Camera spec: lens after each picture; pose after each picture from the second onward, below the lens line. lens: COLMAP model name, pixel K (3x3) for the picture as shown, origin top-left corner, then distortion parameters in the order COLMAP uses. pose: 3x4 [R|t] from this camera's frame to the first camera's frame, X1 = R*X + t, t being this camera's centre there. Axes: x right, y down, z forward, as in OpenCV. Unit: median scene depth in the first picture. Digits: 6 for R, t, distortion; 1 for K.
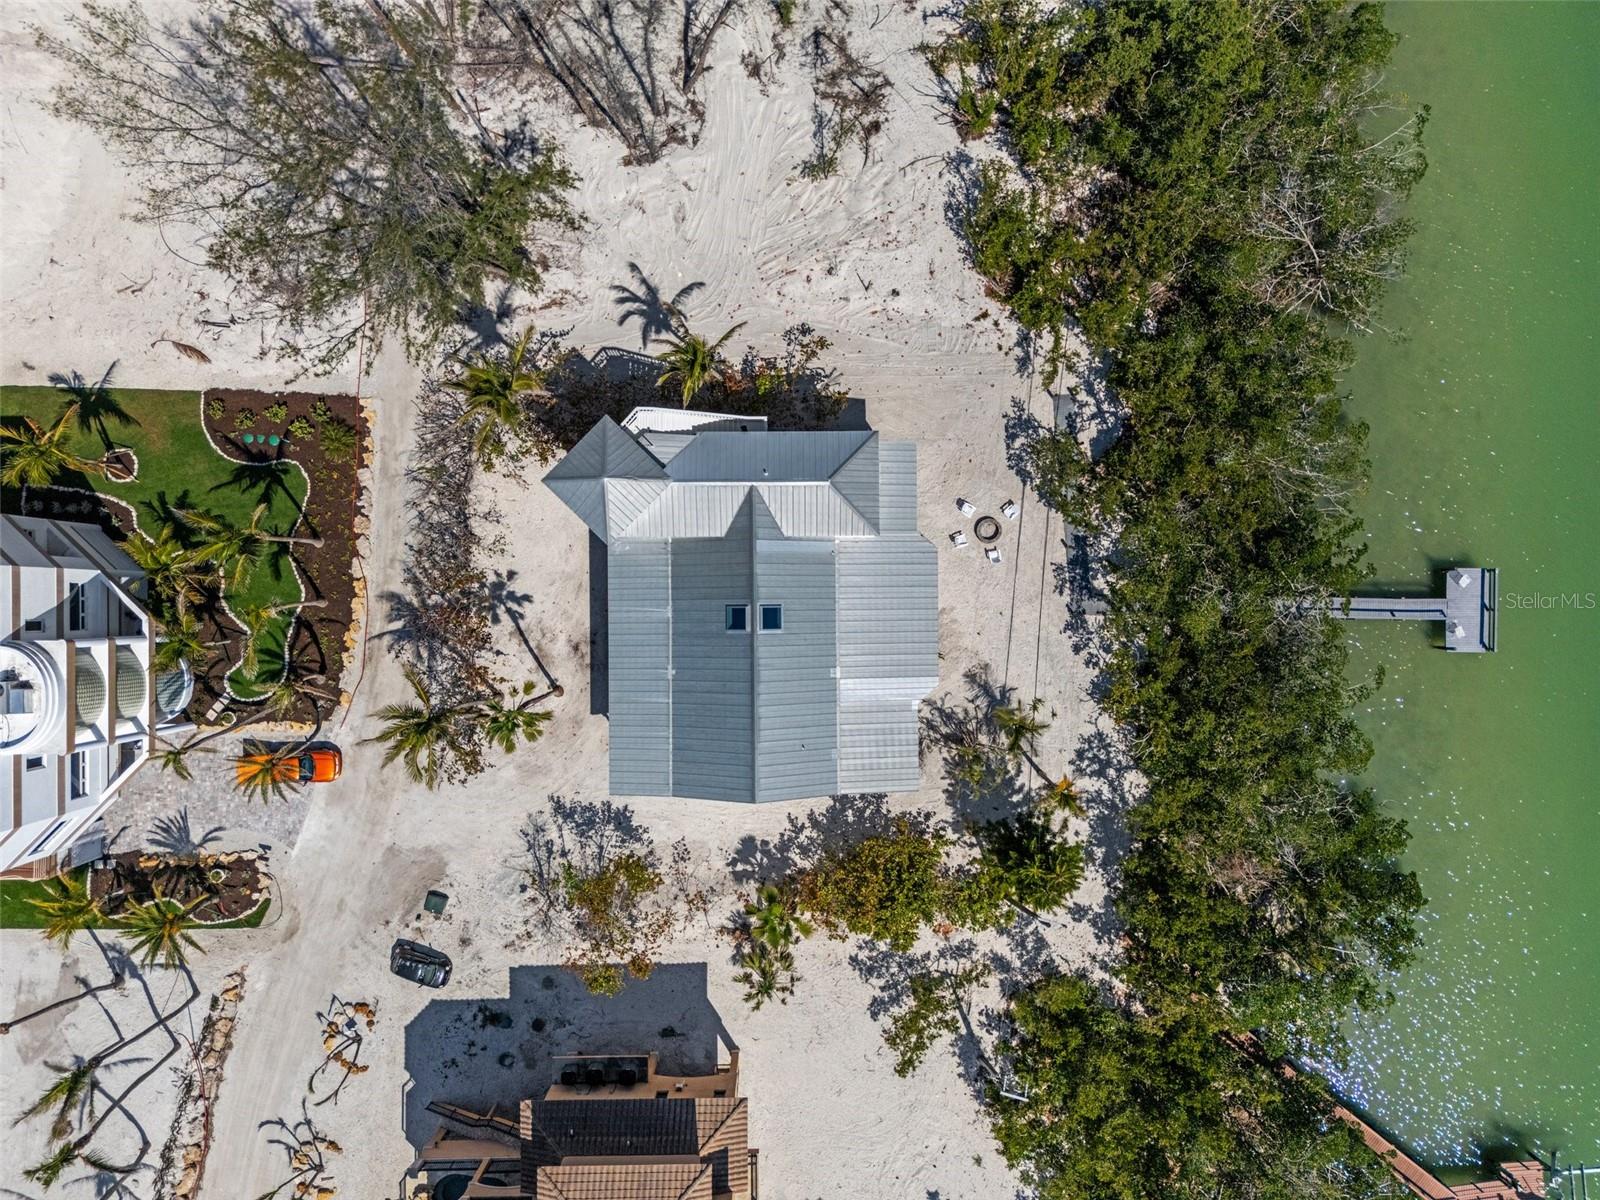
lens RADIAL K [[1118.4, 0, 806.1], [0, 1118.4, 604.2], [0, 0, 1]] dist [0.031722, -0.018225]
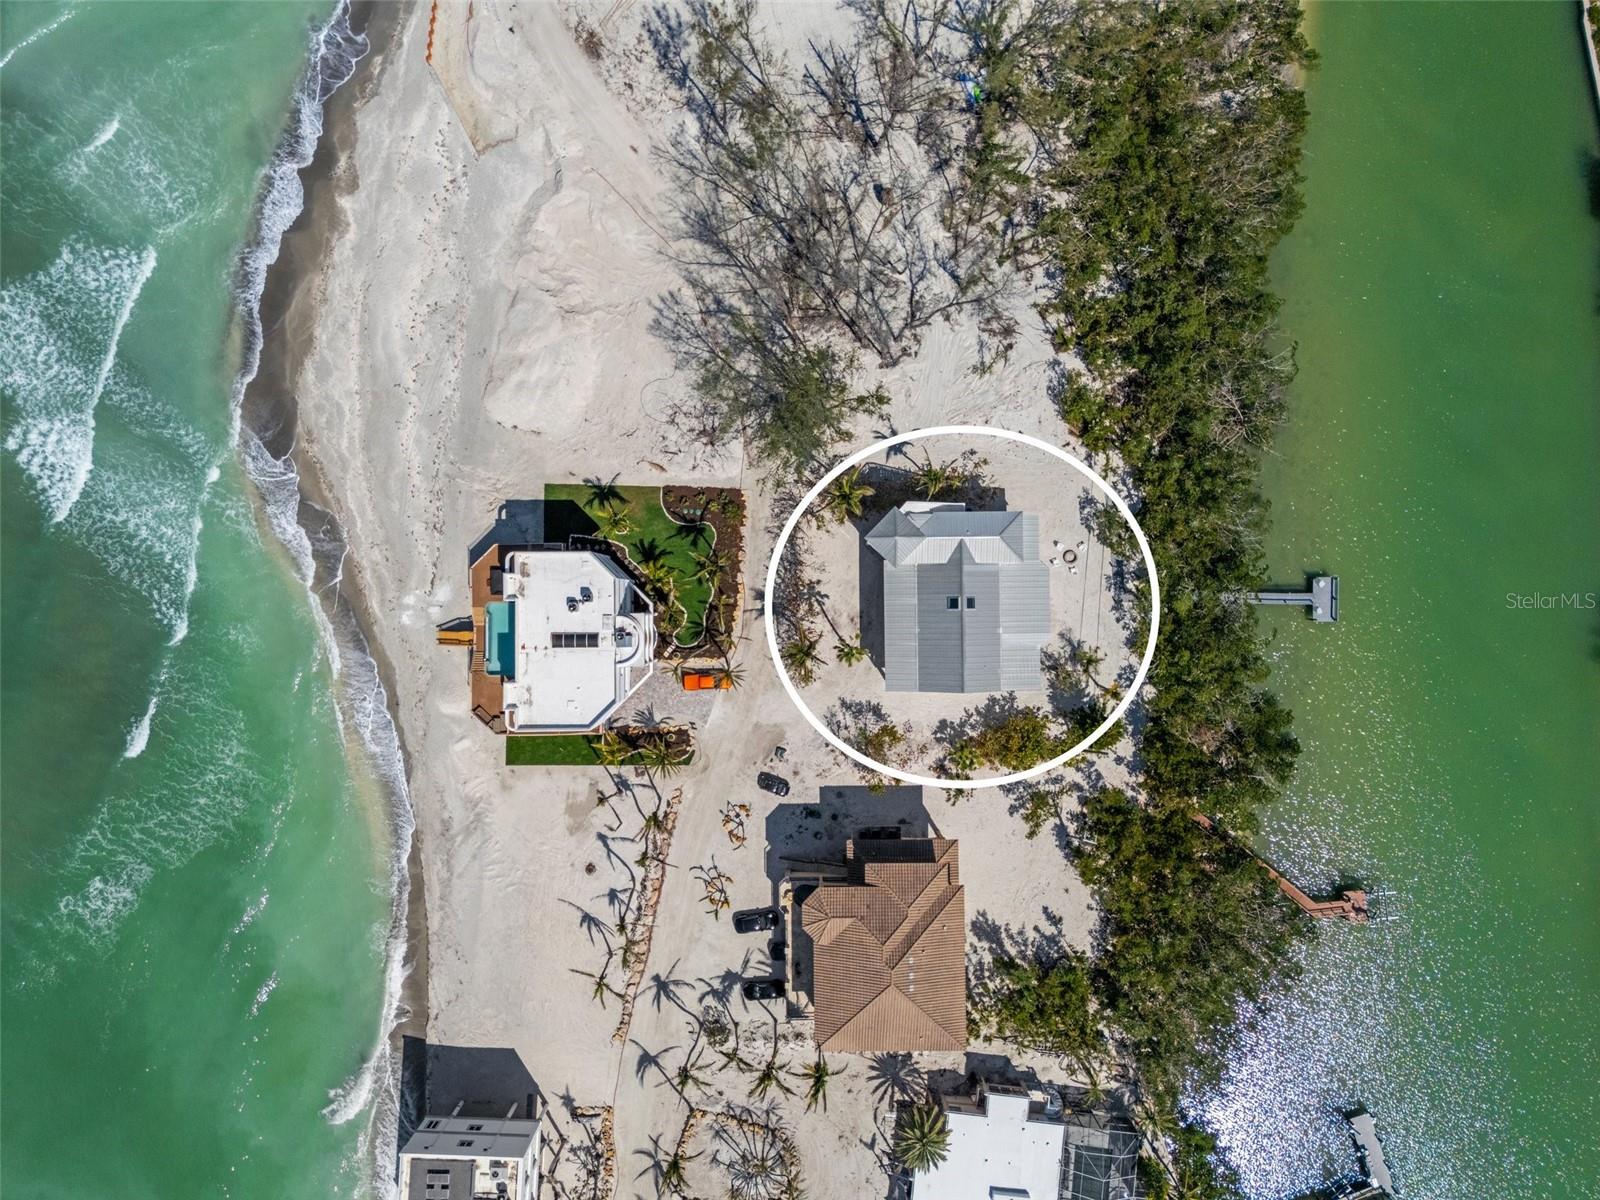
lens RADIAL K [[1118.4, 0, 796.6], [0, 1118.4, 593.7], [0, 0, 1]] dist [0.031722, -0.018225]
pose [[0.999917, -0.001268, -0.012803, -0.279847], [0.001135, 0.999946, -0.010348, 0.014389], [0.012815, 0.010333, 0.999864, -0.910974]]
